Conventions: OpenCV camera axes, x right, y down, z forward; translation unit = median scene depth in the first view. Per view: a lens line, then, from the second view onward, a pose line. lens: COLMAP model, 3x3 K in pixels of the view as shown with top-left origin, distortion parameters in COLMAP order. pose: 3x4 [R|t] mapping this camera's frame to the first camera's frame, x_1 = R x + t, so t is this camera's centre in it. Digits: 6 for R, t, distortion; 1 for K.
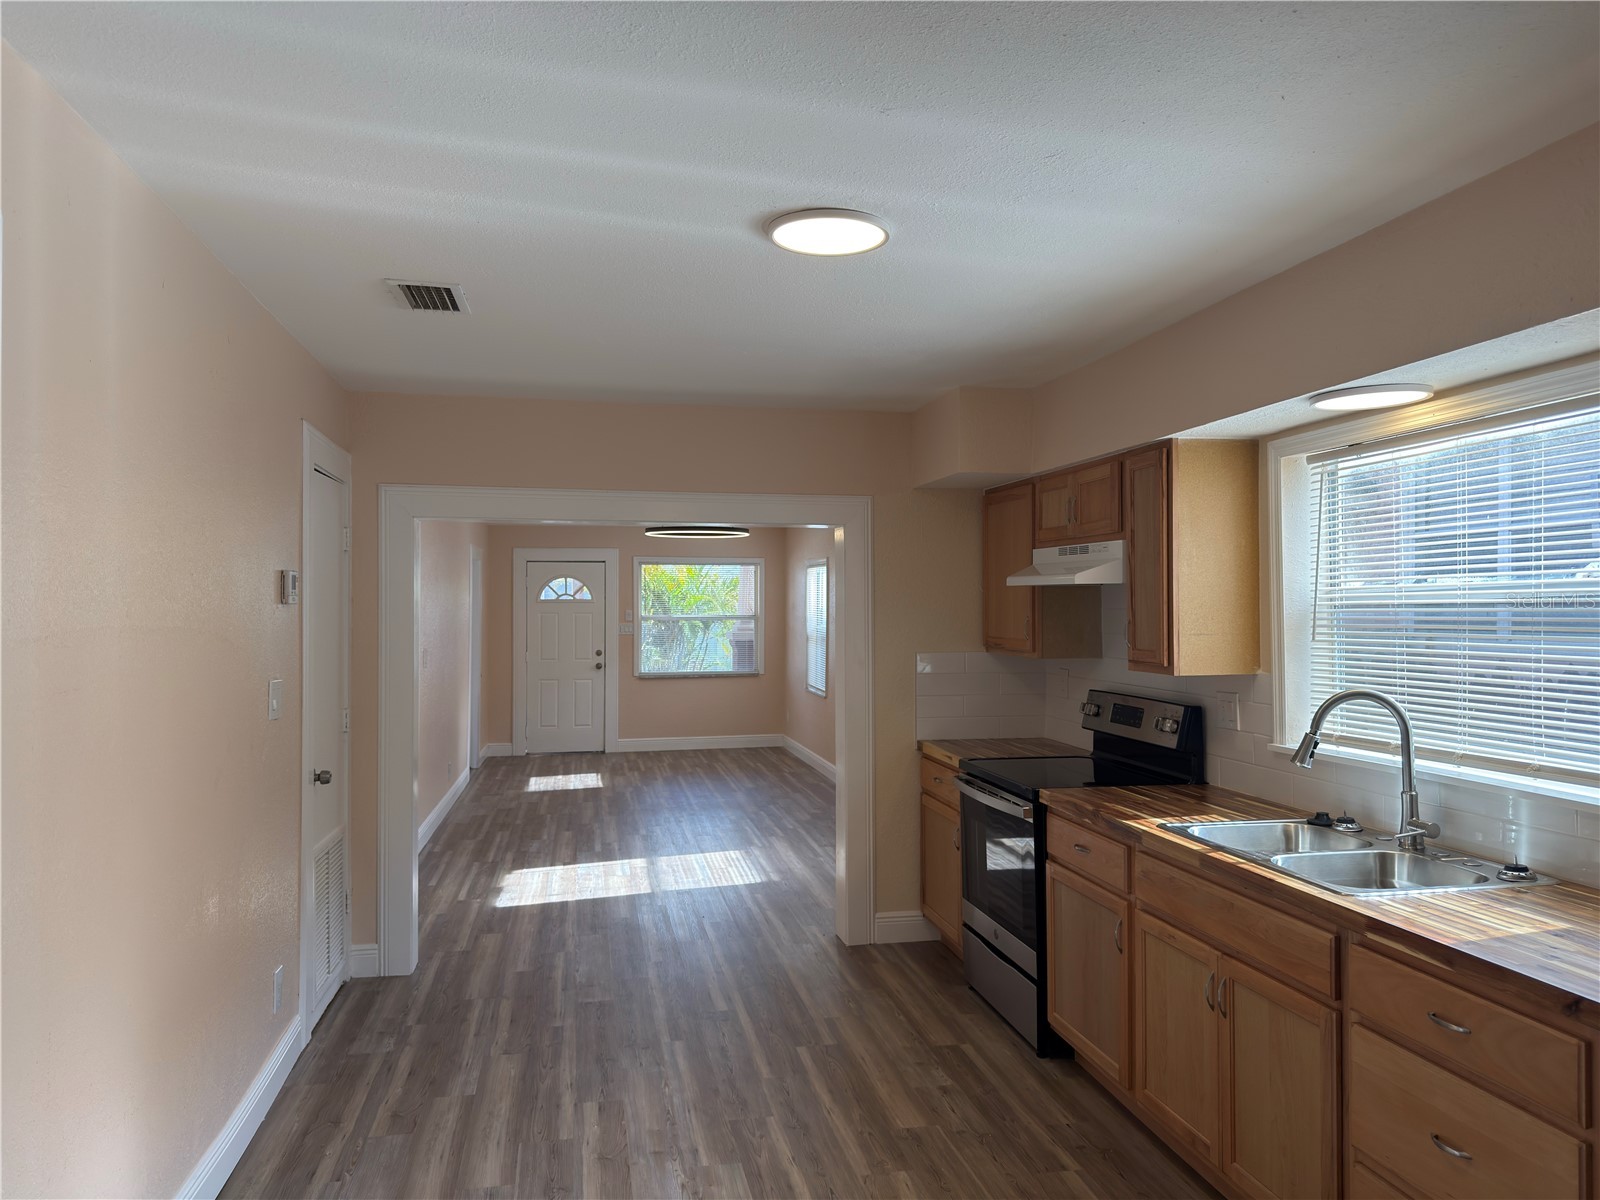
lens RADIAL K [[1115.1, 0, 800.0], [0, 1115.1, 600.0], [0, 0, 1]] dist [0.147346, -0.286325]
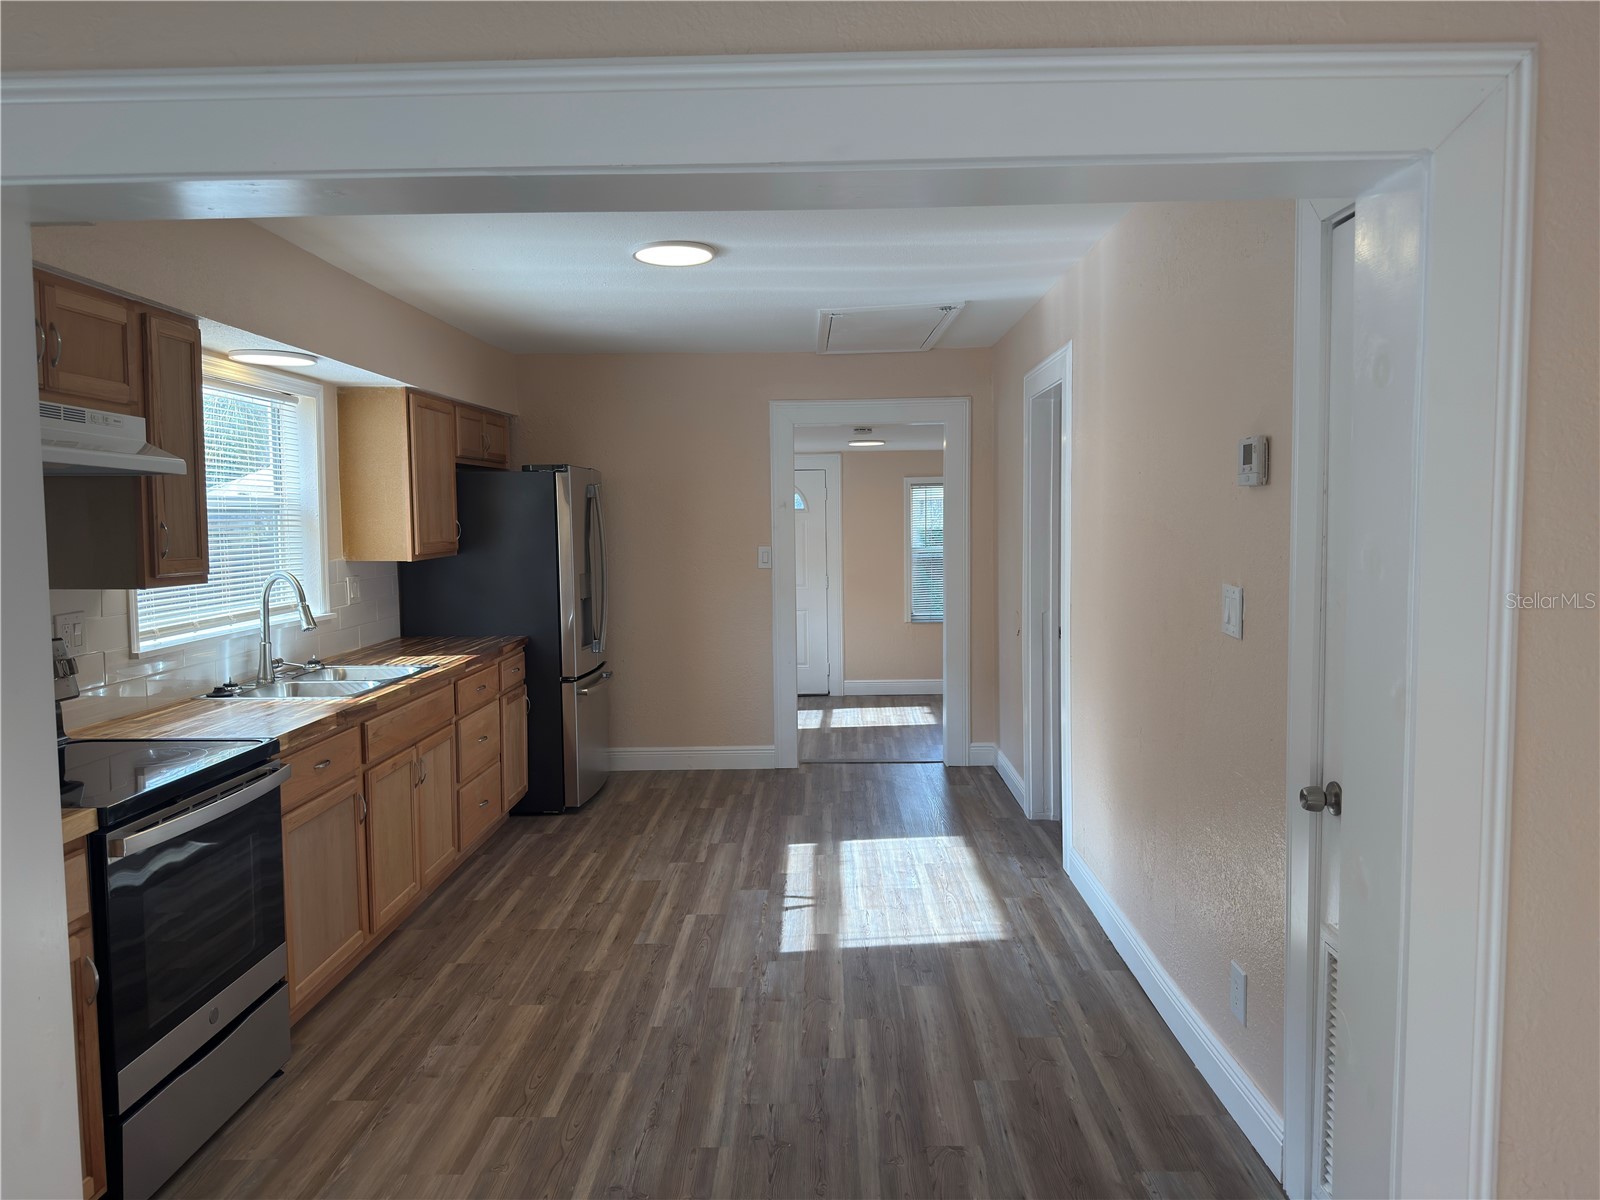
lens RADIAL K [[1115.1, 0, 800.0], [0, 1115.1, 600.0], [0, 0, 1]] dist [0.147346, -0.286325]
pose [[-0.976424, -0.002483, 0.215848, -0.315971], [0.011222, 0.997998, 0.062248, 0.026787], [-0.215571, 0.063203, -0.974441, 1.684733]]
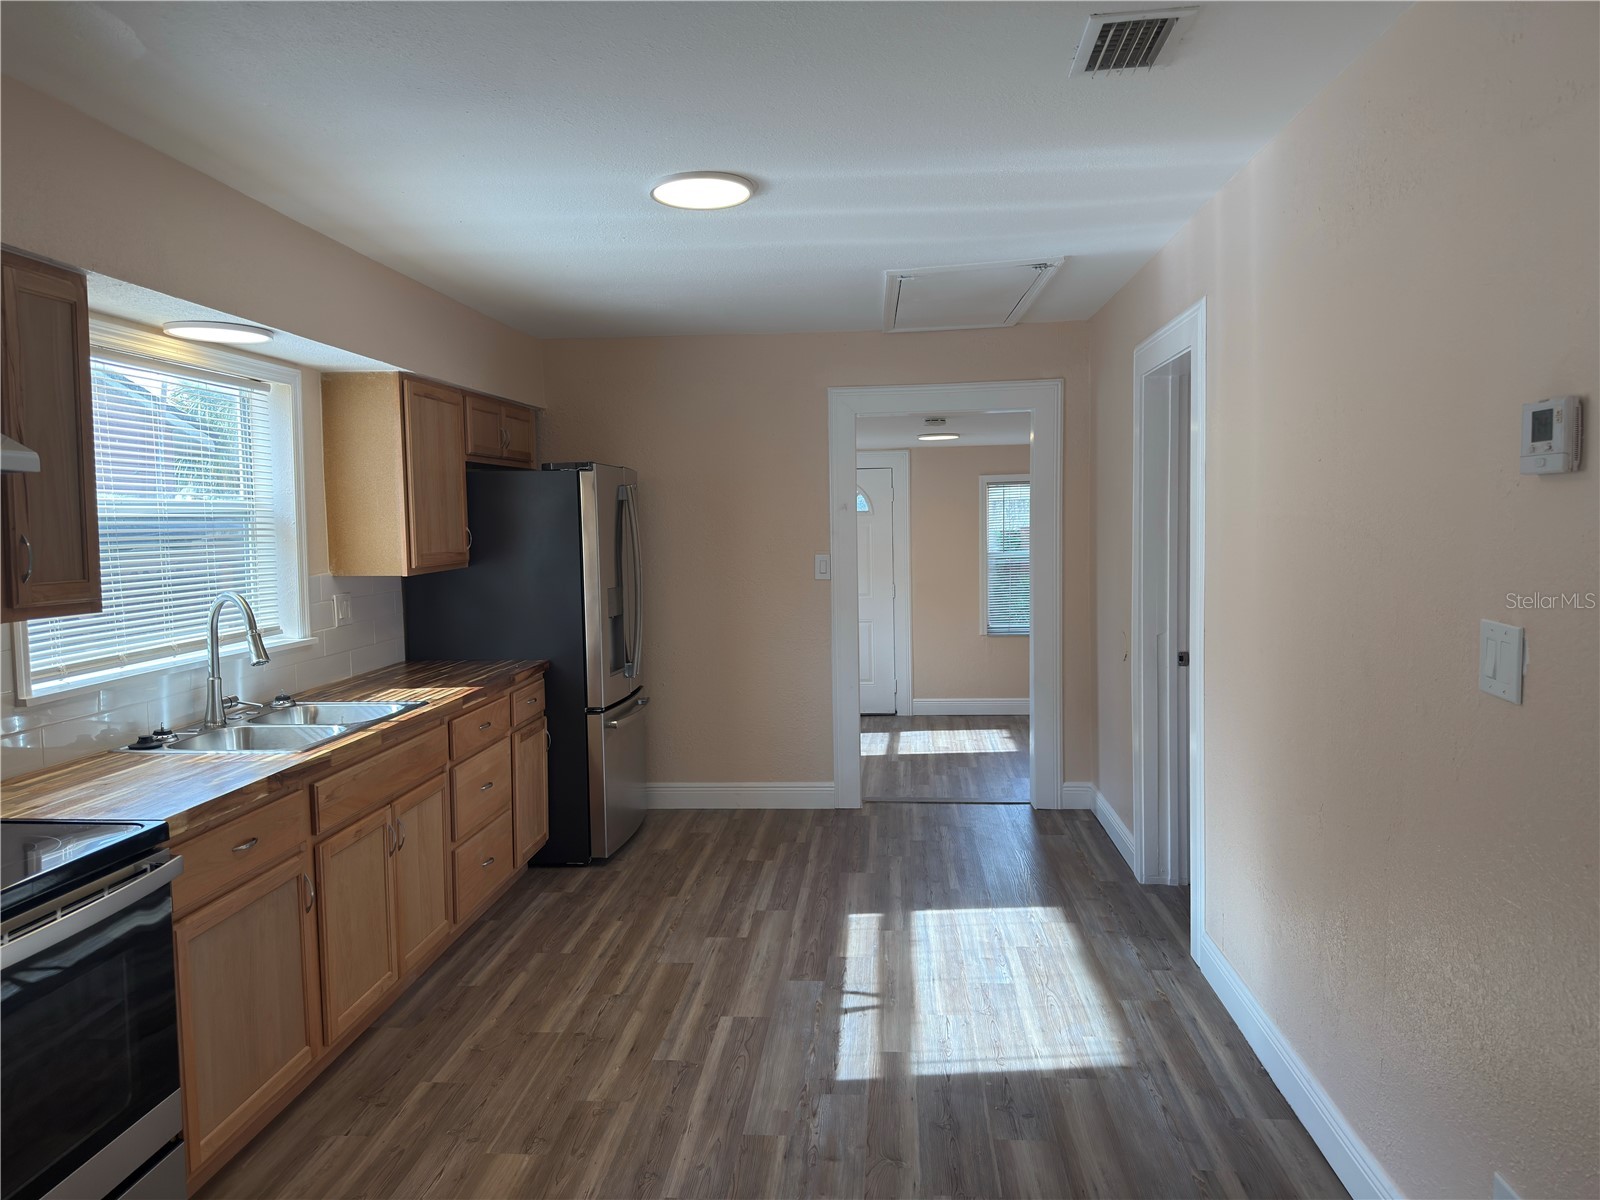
lens RADIAL K [[1115.1, 0, 800.0], [0, 1115.1, 600.0], [0, 0, 1]] dist [0.147346, -0.286325]
pose [[-0.961932, -0.000663, 0.273287, -0.273696], [0.016168, 0.998108, 0.059328, 0.022234], [-0.272809, 0.061488, -0.960101, 1.473740]]
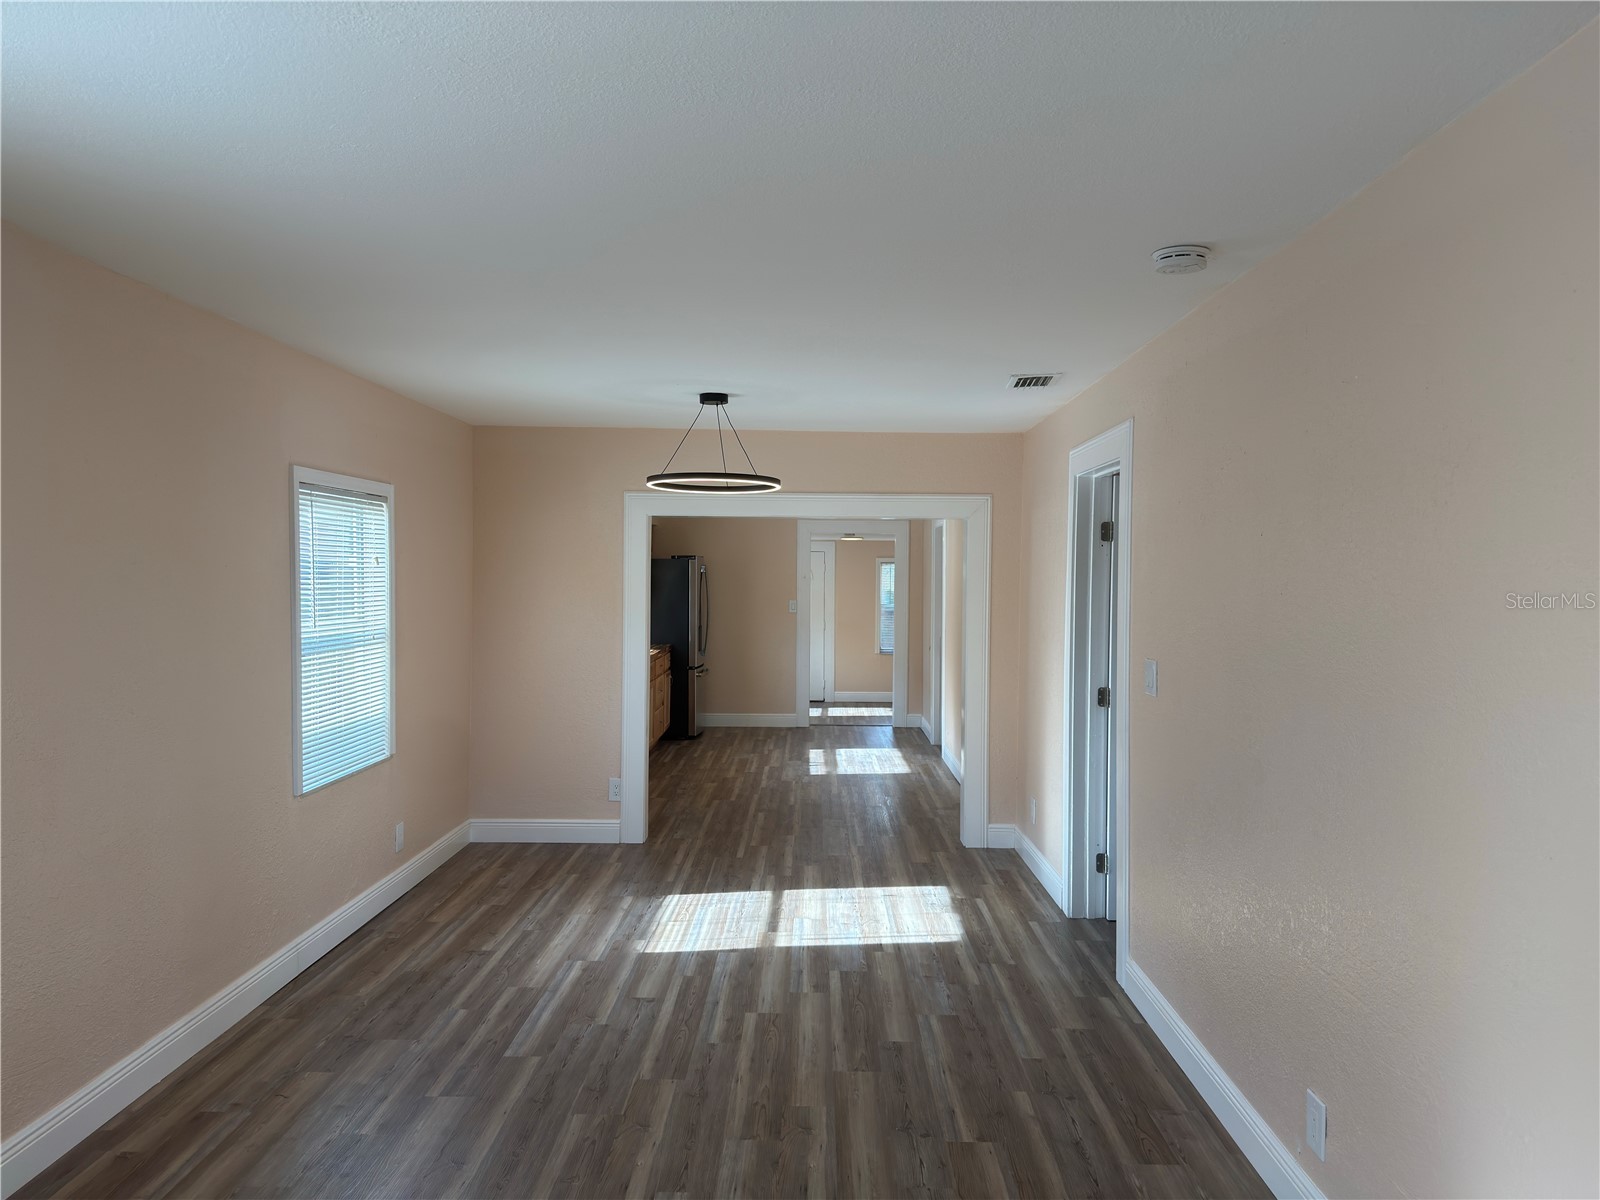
lens RADIAL K [[1115.1, 0, 800.0], [0, 1115.1, 600.0], [0, 0, 1]] dist [0.147346, -0.286325]
pose [[-0.979068, -0.010667, 0.203255, -0.528070], [-0.008982, 0.999917, 0.009206, 0.021349], [-0.203336, 0.007188, -0.979083, 2.985496]]
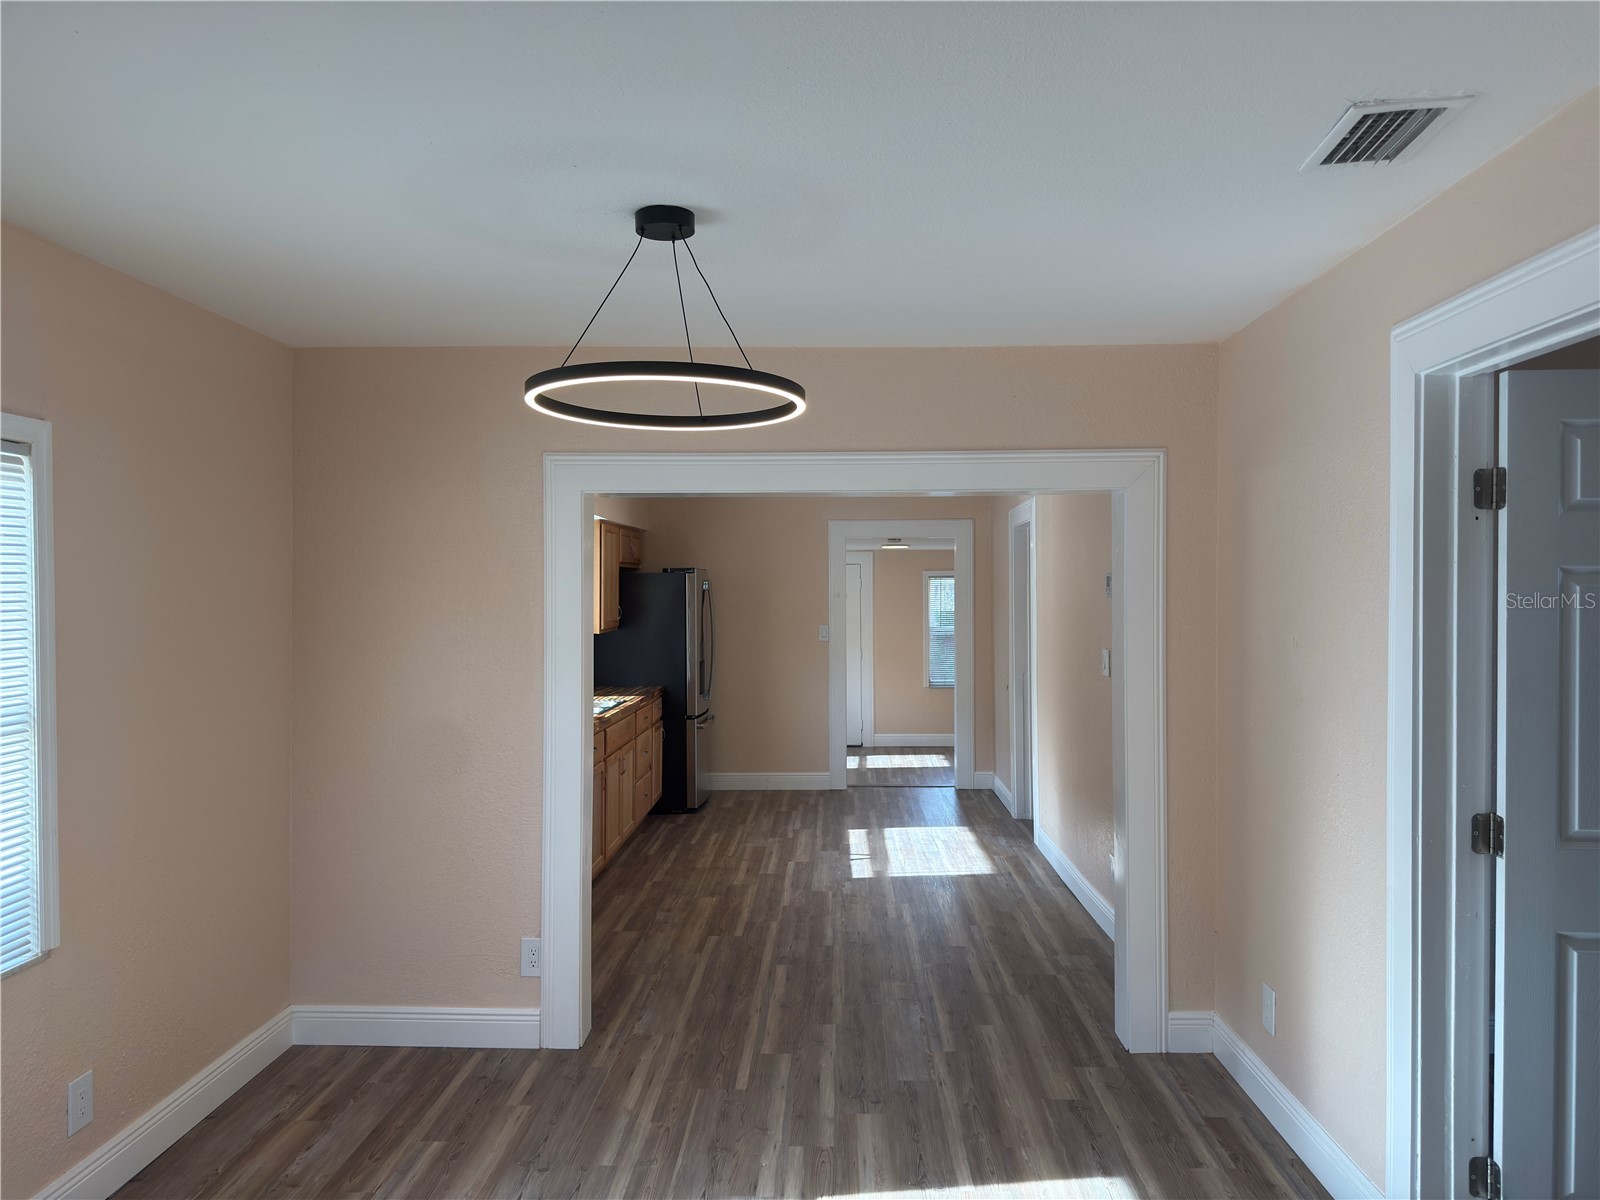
lens RADIAL K [[1115.1, 0, 800.0], [0, 1115.1, 600.0], [0, 0, 1]] dist [0.147346, -0.286325]
pose [[-0.973944, 0.004415, 0.226748, -0.377055], [0.002659, 0.999964, -0.008051, 0.016342], [-0.226775, -0.007239, -0.973920, 2.317463]]
